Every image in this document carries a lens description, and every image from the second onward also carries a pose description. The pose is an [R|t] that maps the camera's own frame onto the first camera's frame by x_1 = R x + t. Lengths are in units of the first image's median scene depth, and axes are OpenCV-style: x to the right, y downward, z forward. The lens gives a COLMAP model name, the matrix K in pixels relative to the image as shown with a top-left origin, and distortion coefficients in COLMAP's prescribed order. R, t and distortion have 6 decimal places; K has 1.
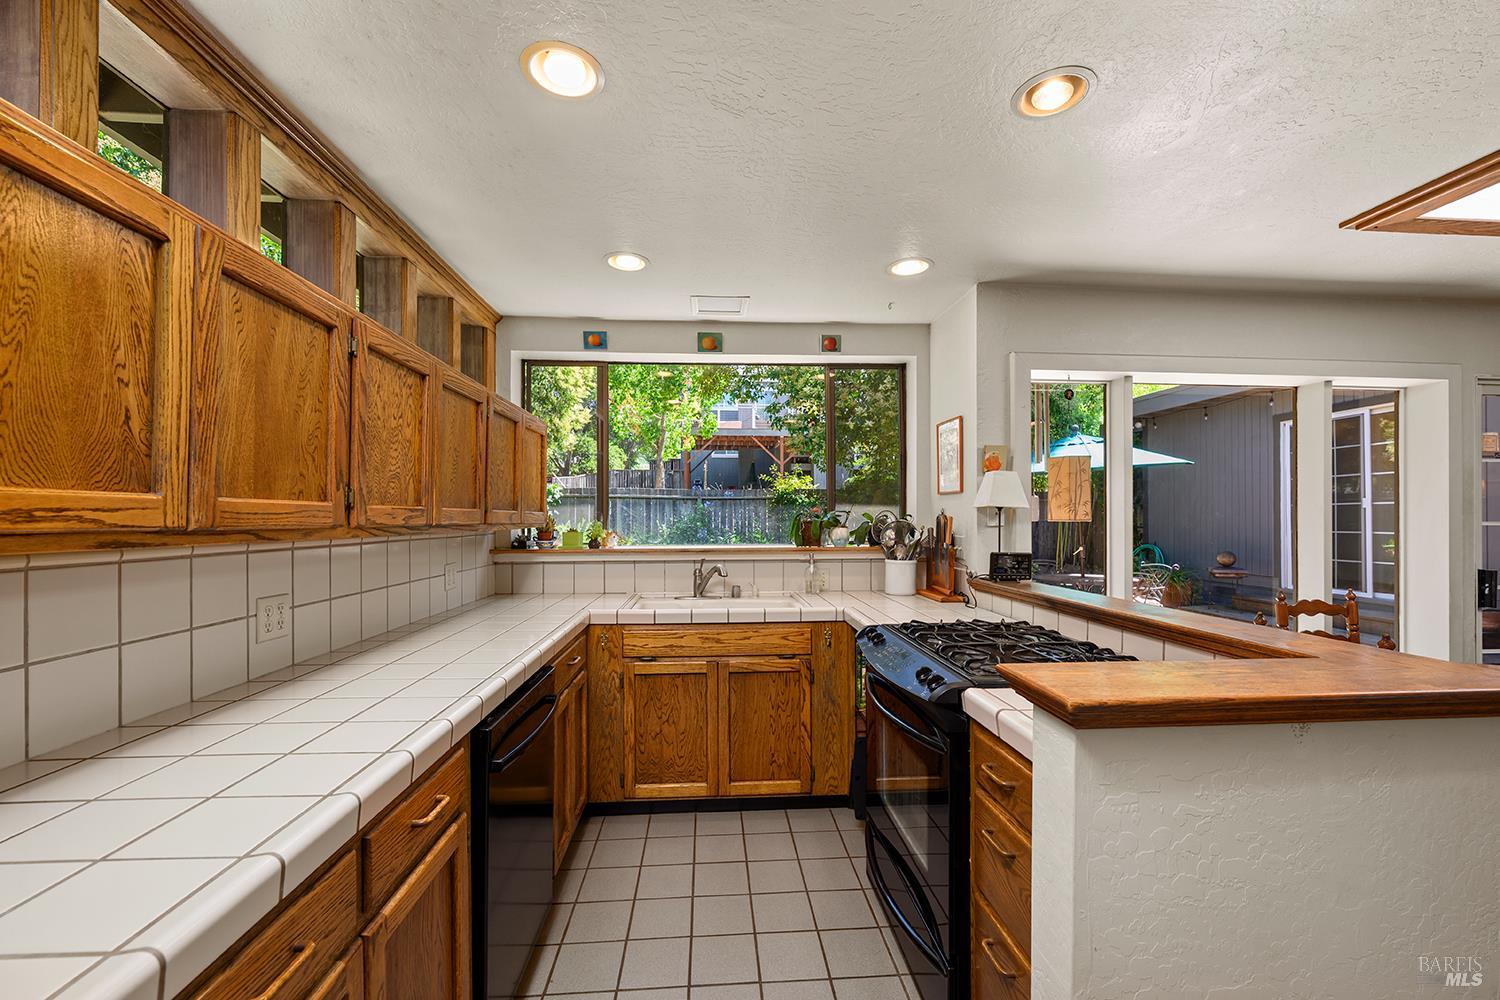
lens RADIAL K [[599.9, 0, 747.1], [0, 599.9, 514.9], [0, 0, 1]] dist [-0.002007, -0.000275]
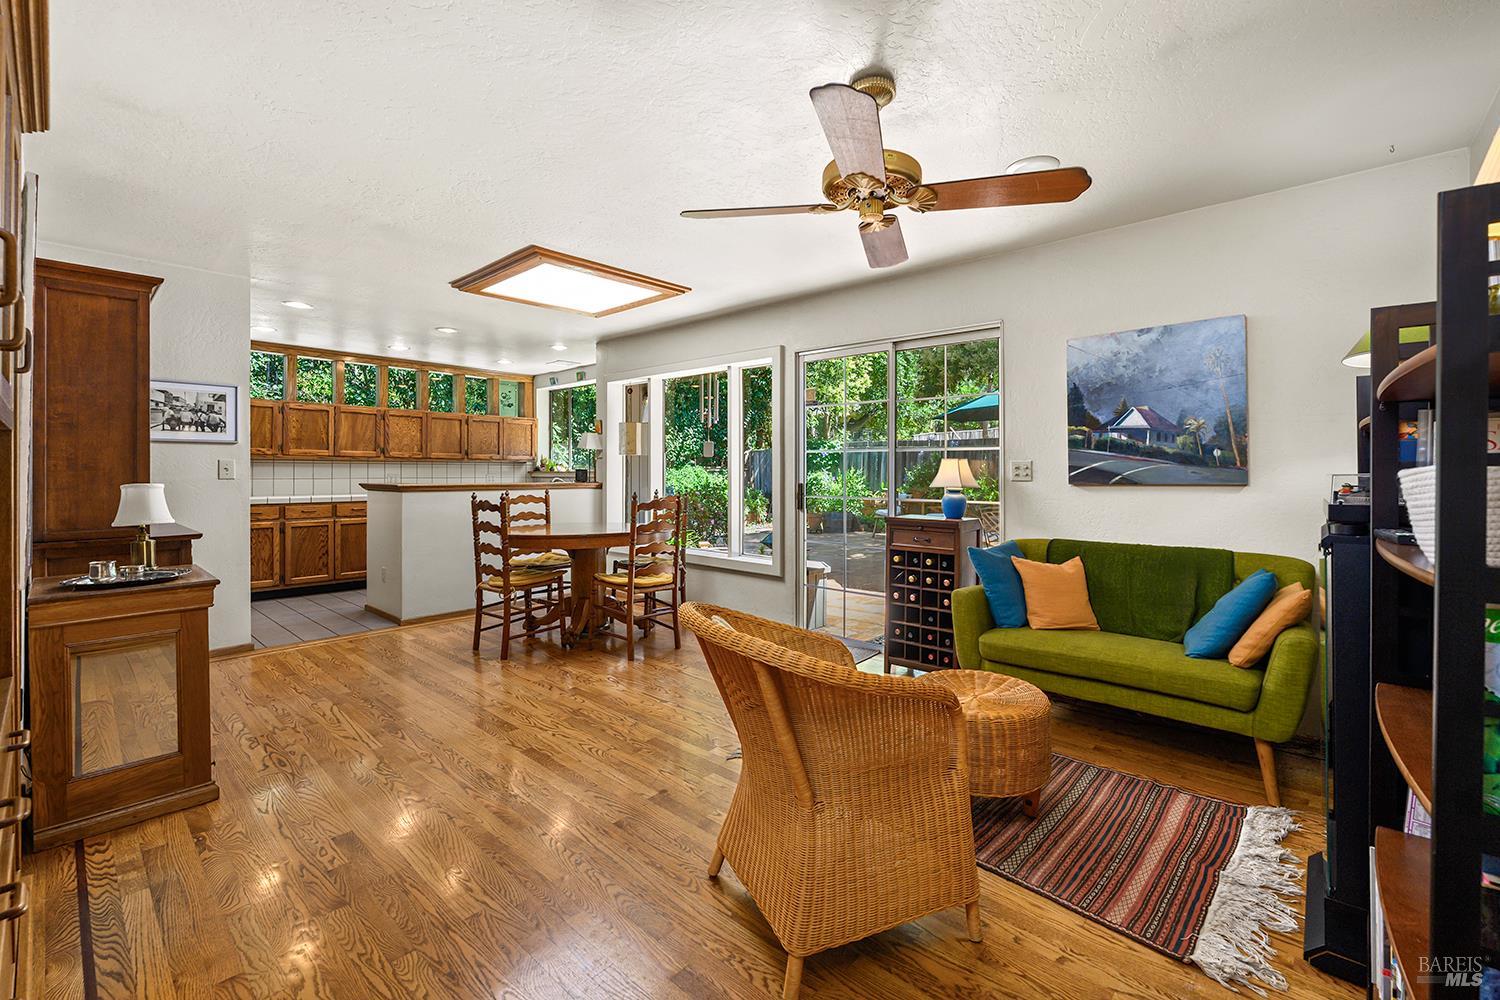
lens RADIAL K [[639.9, 0, 785.2], [0, 639.9, 473.0], [0, 0, 1]] dist [-0.000985, -0.000088]
pose [[0.708314, 0.000823, -0.705897, 2.251462], [0.001711, 0.999994, 0.002883, 0.060393], [0.705895, -0.003249, 0.708309, -0.124094]]
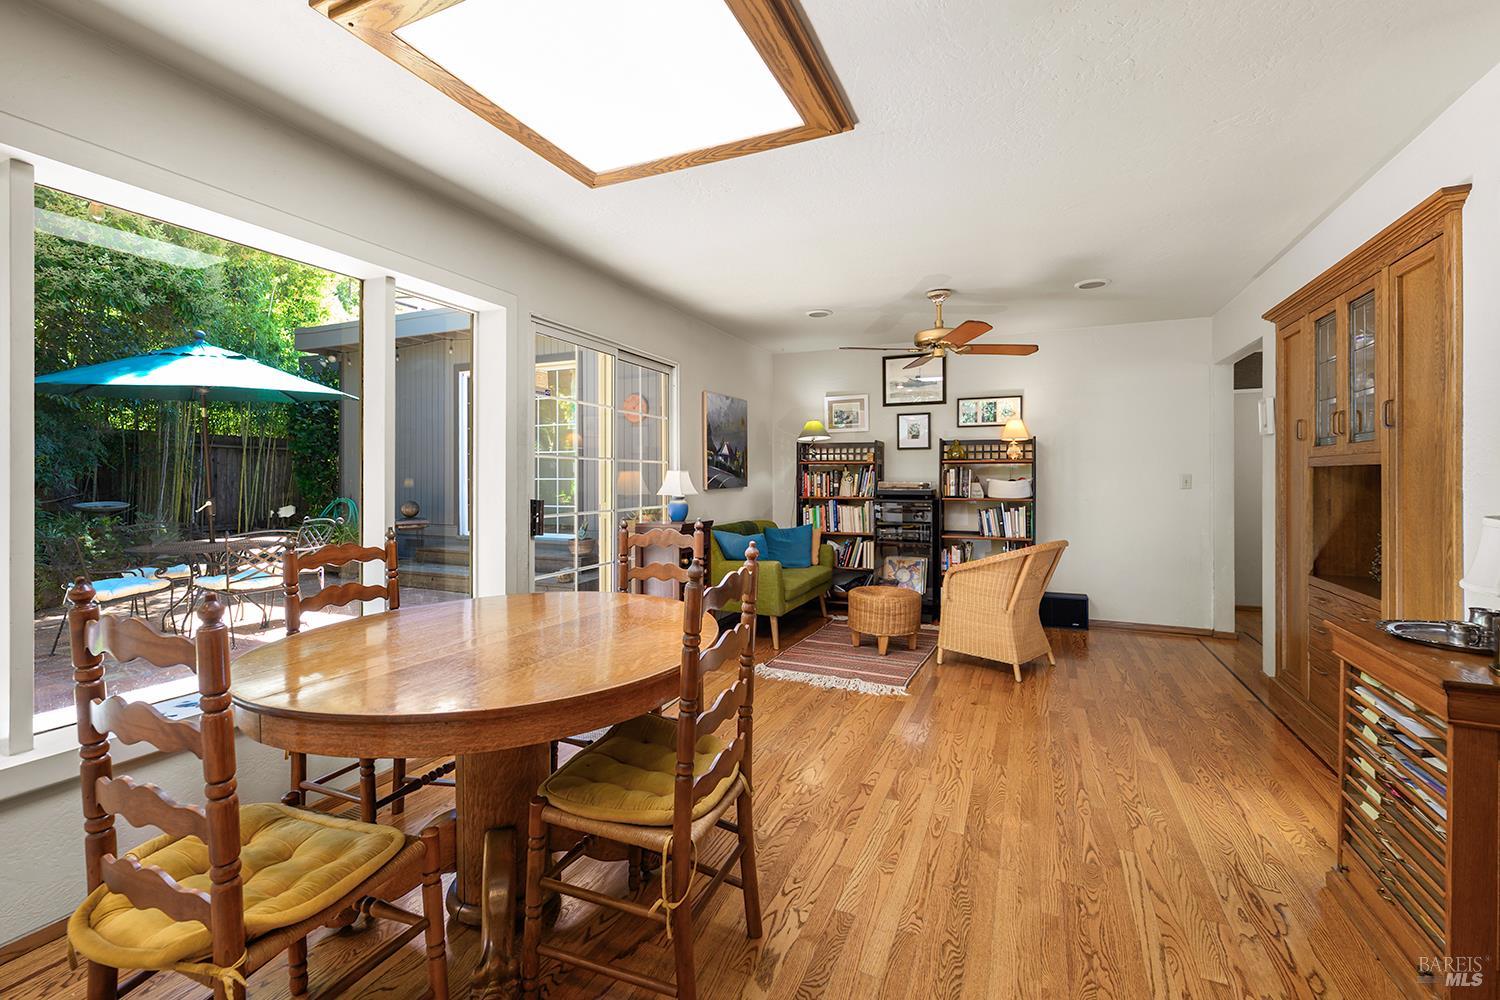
lens RADIAL K [[630.3, 0, 753.9], [0, 630.3, 476.0], [0, 0, 1]] dist [0.000218, -0.000040]
pose [[0.469328, 0.001000, 0.883023, 0.433965], [-0.001848, 0.999998, -0.000150, 0.049370], [-0.883022, -0.001561, 0.469329, 0.142962]]
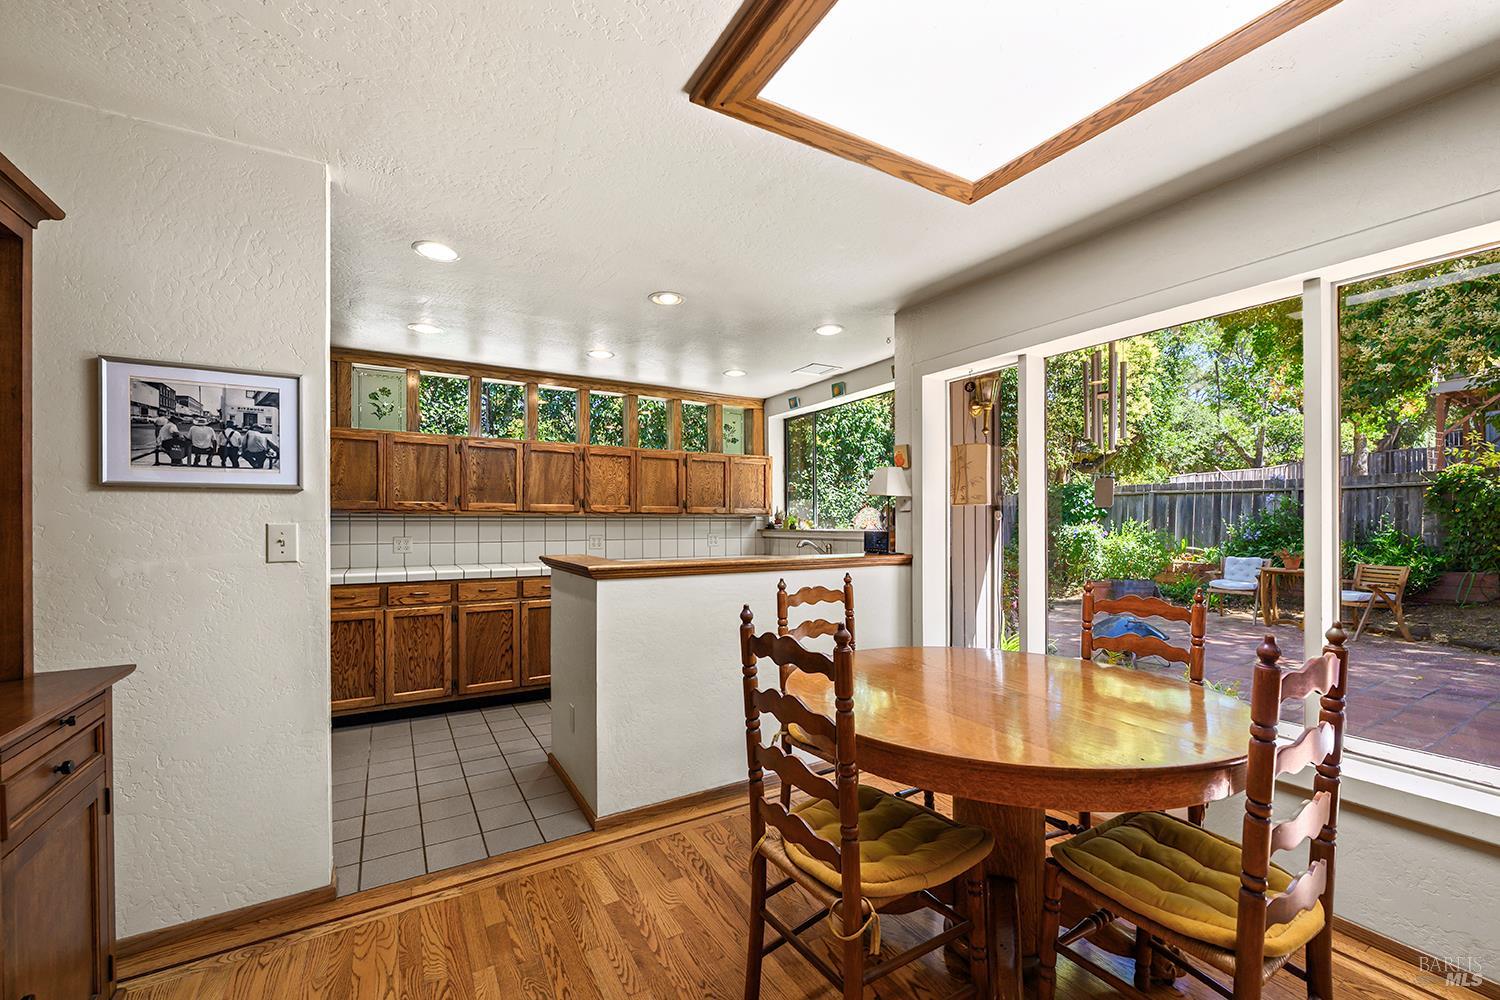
lens RADIAL K [[609.0, 0, 751.3], [0, 609.0, 521.5], [0, 0, 1]] dist [-0.000557, -0.000372]
pose [[0.448872, -0.002174, -0.893593, 1.257159], [0.005648, 0.999984, 0.000404, 0.034573], [0.893578, -0.005228, 0.448877, 0.154215]]
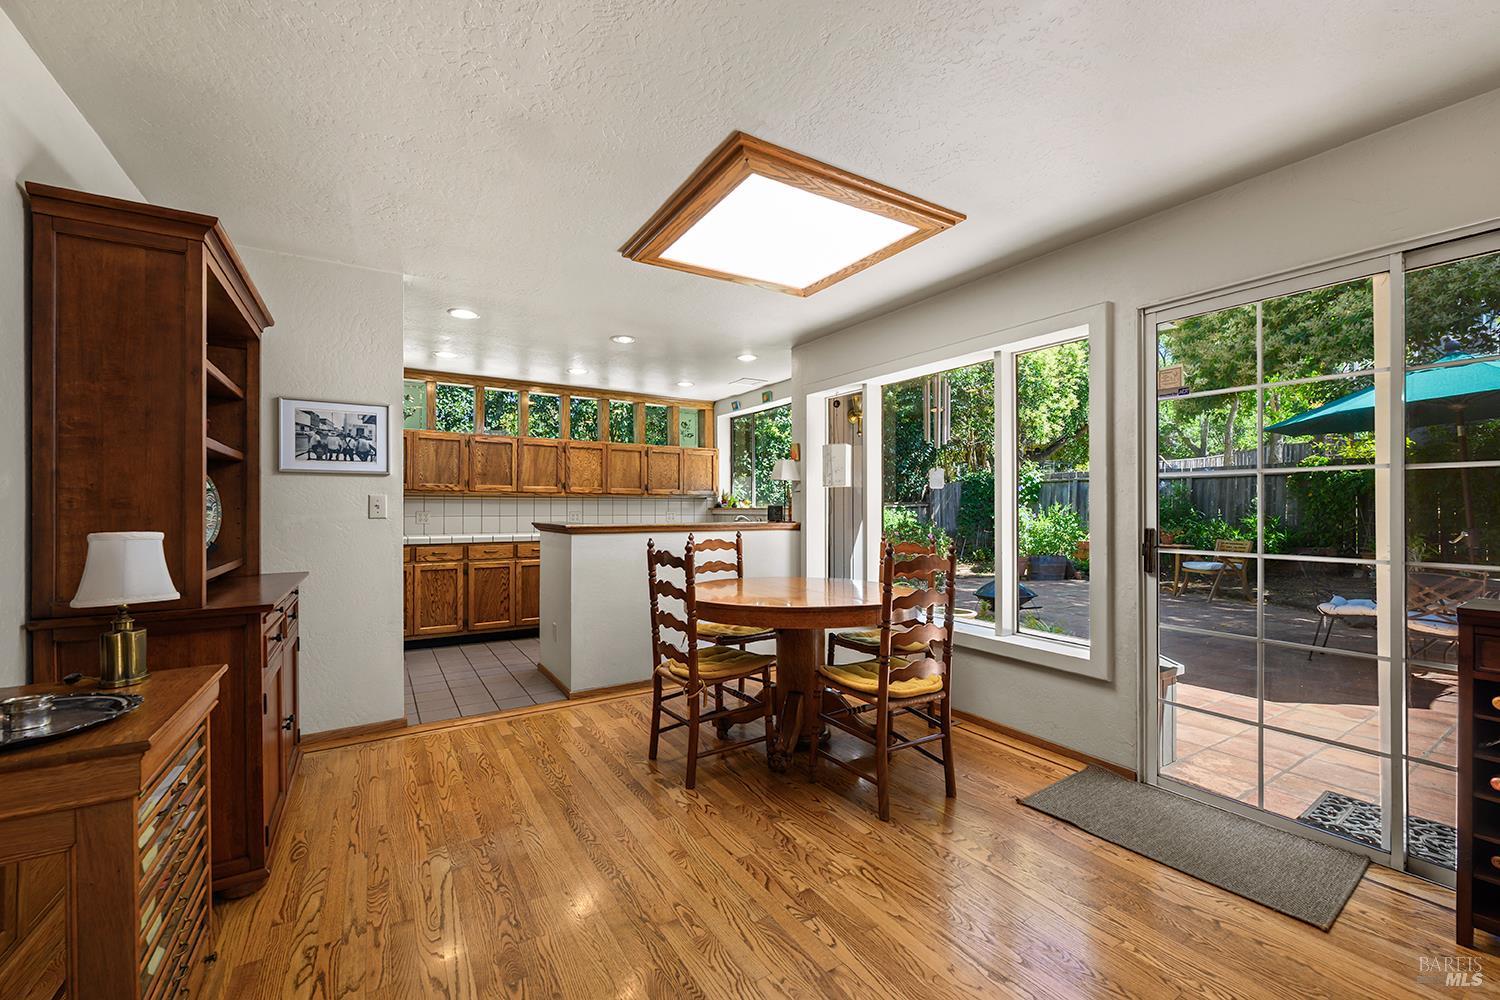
lens RADIAL K [[608.5, 0, 750.2], [0, 608.5, 505.6], [0, 0, 1]] dist [-0.000919, -0.000097]
pose [[0.467948, -0.004395, -0.883745, 1.699006], [0.003466, 0.999989, -0.003138, 0.058407], [0.883749, -0.001594, 0.467959, 0.077628]]
